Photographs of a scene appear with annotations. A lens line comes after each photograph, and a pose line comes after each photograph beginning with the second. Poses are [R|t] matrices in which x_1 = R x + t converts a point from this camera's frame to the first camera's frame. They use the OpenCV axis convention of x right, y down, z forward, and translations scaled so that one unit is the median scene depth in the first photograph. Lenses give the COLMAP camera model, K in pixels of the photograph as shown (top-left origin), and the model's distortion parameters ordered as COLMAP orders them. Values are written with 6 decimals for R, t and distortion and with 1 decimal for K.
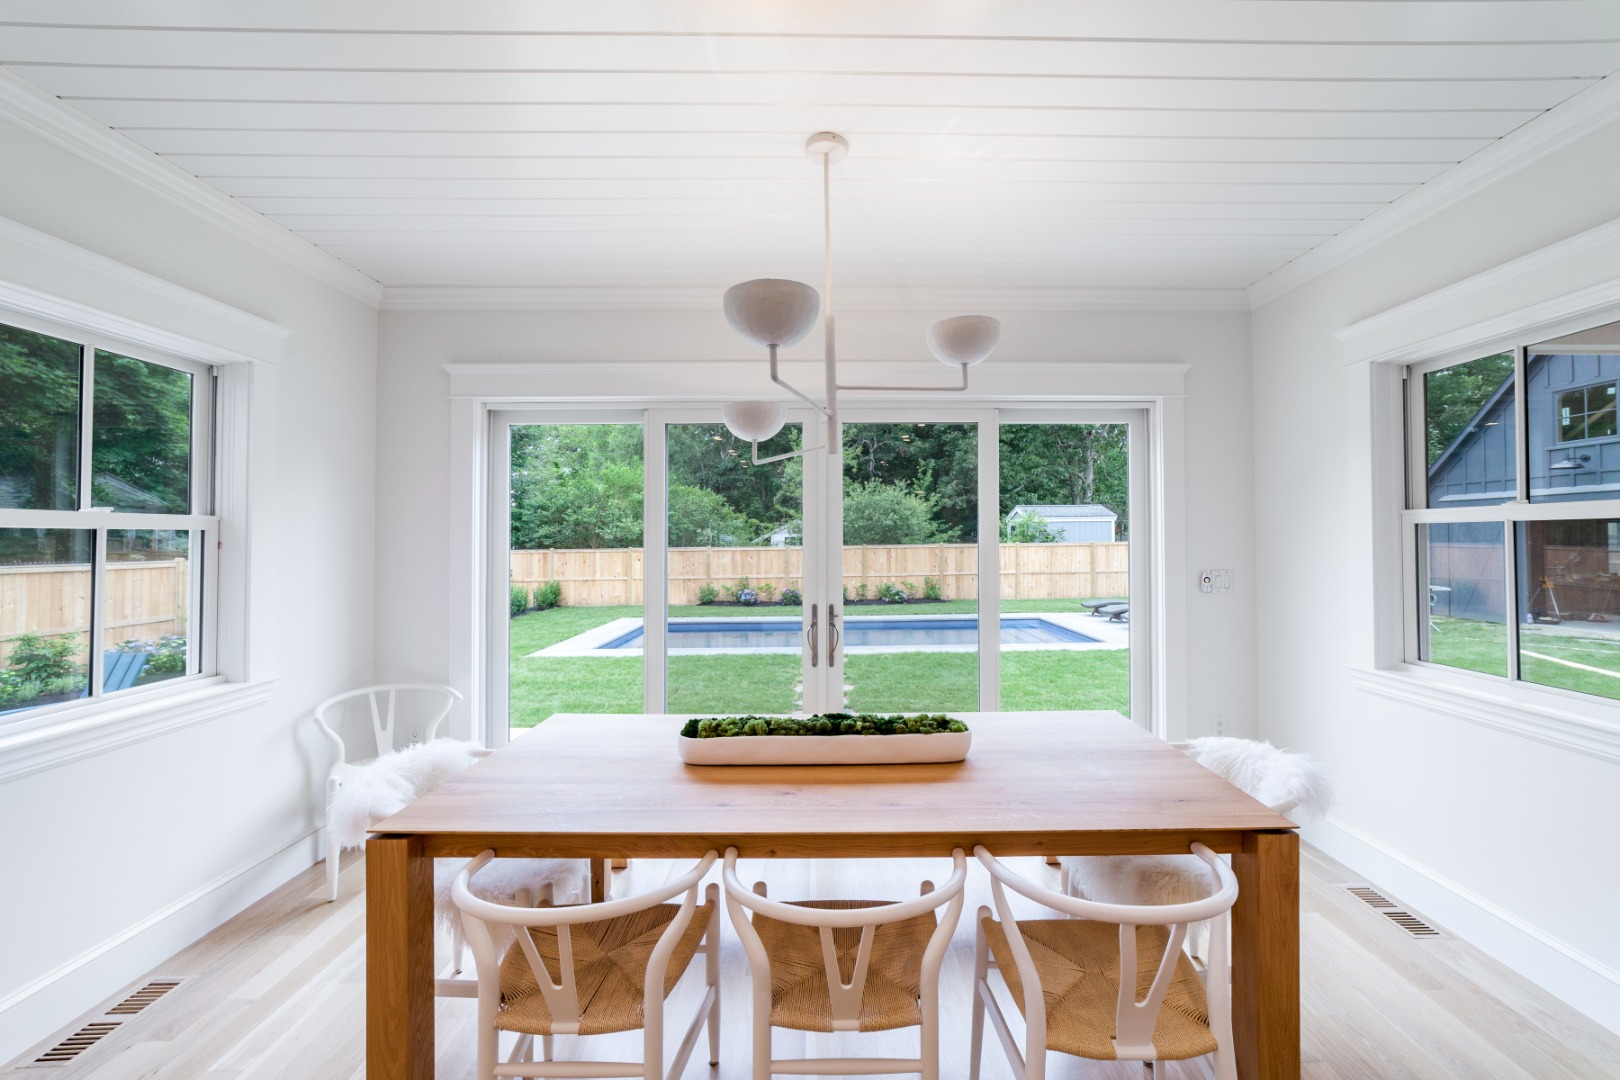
lens RADIAL K [[620.7, 0, 814.6], [0, 620.7, 540.4], [0, 0, 1]] dist [-0.029370, 0.011009]
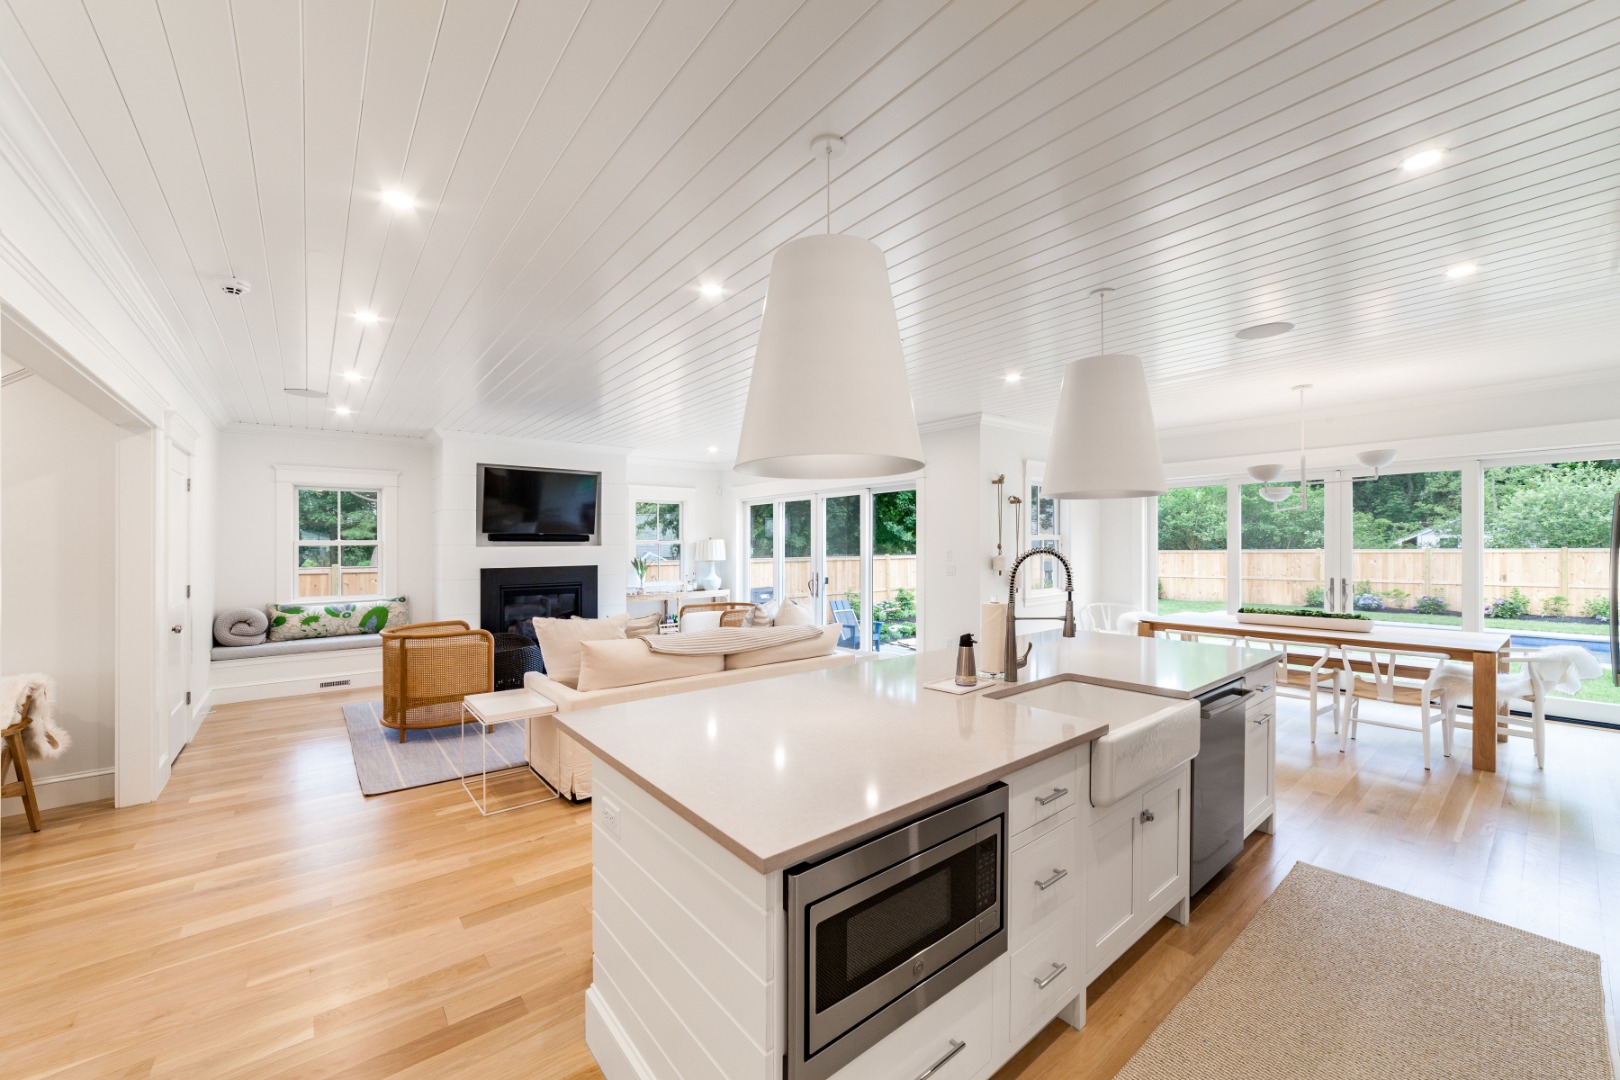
lens RADIAL K [[620.7, 0, 814.6], [0, 620.7, 540.4], [0, 0, 1]] dist [-0.029370, 0.011009]
pose [[0.630958, -0.002995, -0.775811, 0.080148], [0.001092, 0.999995, -0.002973, -0.001236], [0.775816, 0.001028, 0.630958, -0.245550]]
